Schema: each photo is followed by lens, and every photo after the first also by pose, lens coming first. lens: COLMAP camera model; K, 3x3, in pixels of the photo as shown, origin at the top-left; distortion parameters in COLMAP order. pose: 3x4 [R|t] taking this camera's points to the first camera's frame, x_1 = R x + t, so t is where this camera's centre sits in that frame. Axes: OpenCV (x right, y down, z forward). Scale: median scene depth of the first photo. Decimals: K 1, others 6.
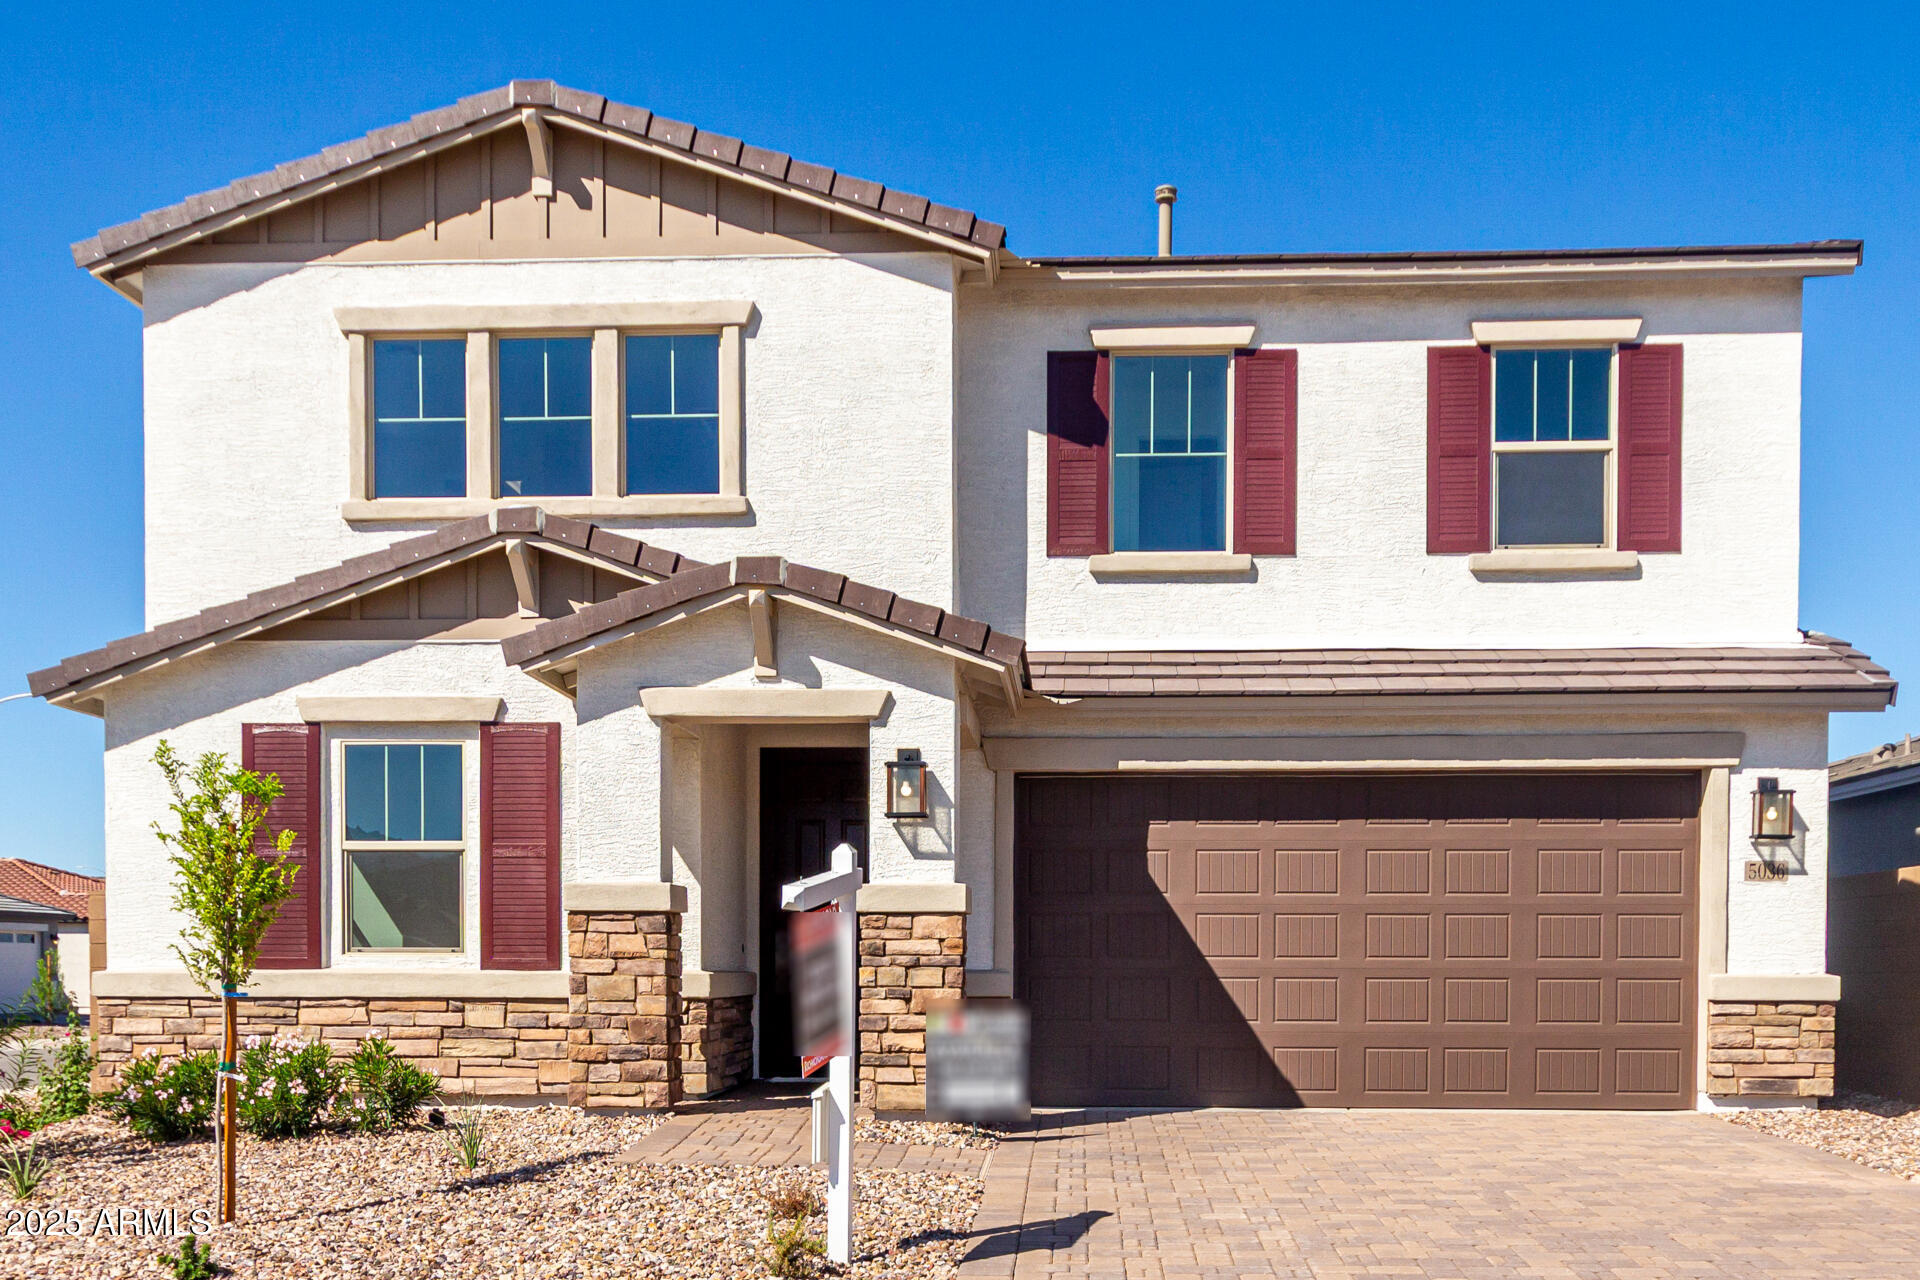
lens RADIAL K [[1884.0, 0, 1007.1], [0, 1884.0, 997.4], [0, 0, 1]] dist [-0.005046, 0.015064]
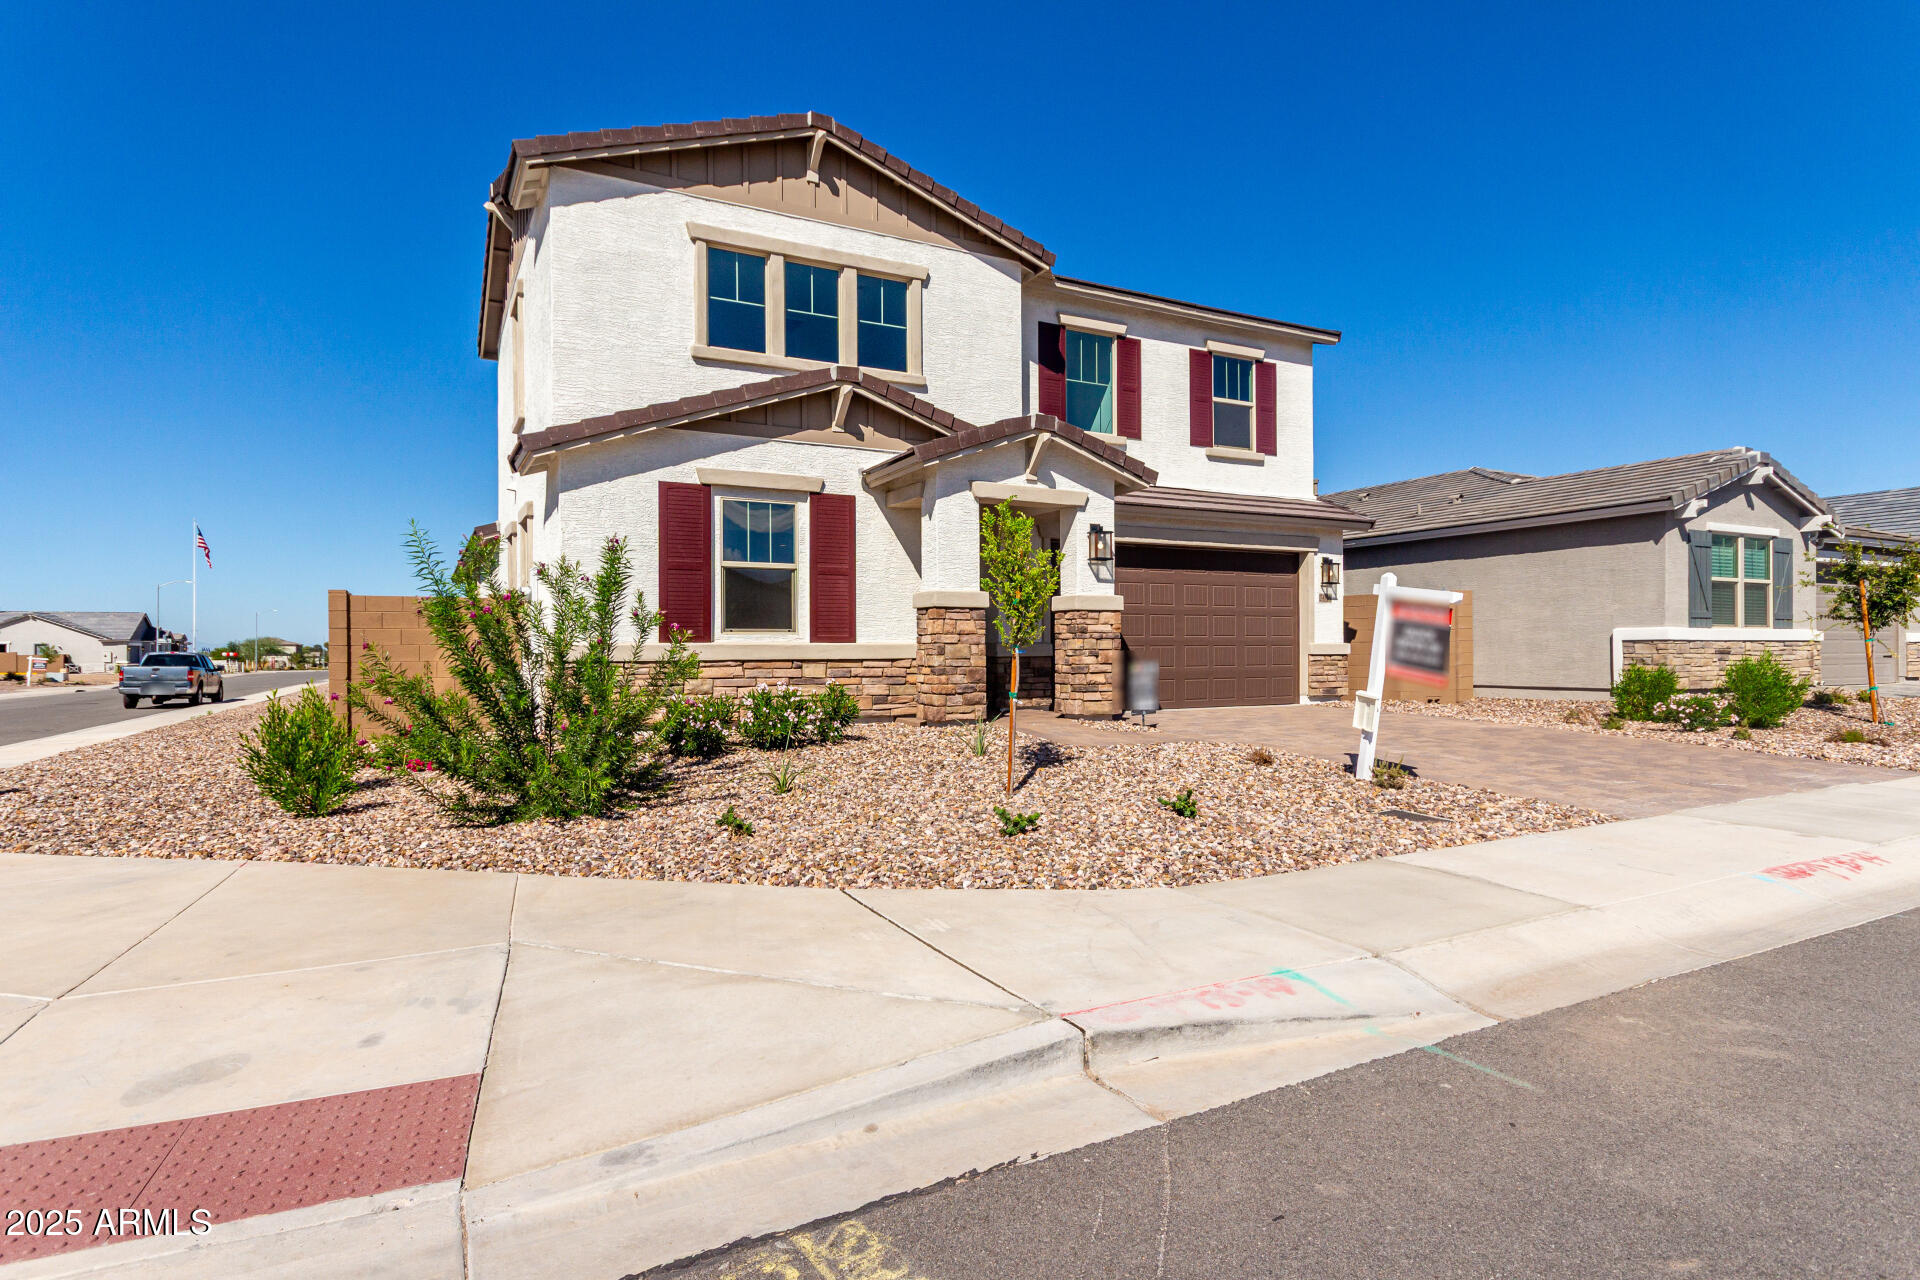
lens RADIAL K [[989.7, 0, 960.0], [0, 989.7, 640.0], [0, 0, 1]] dist [-0.001420, -0.000023]
pose [[0.861928, -0.001729, 0.507027, -0.585699], [0.014971, 0.999645, -0.022043, 0.004019], [-0.506809, 0.026590, 0.861648, 0.185413]]
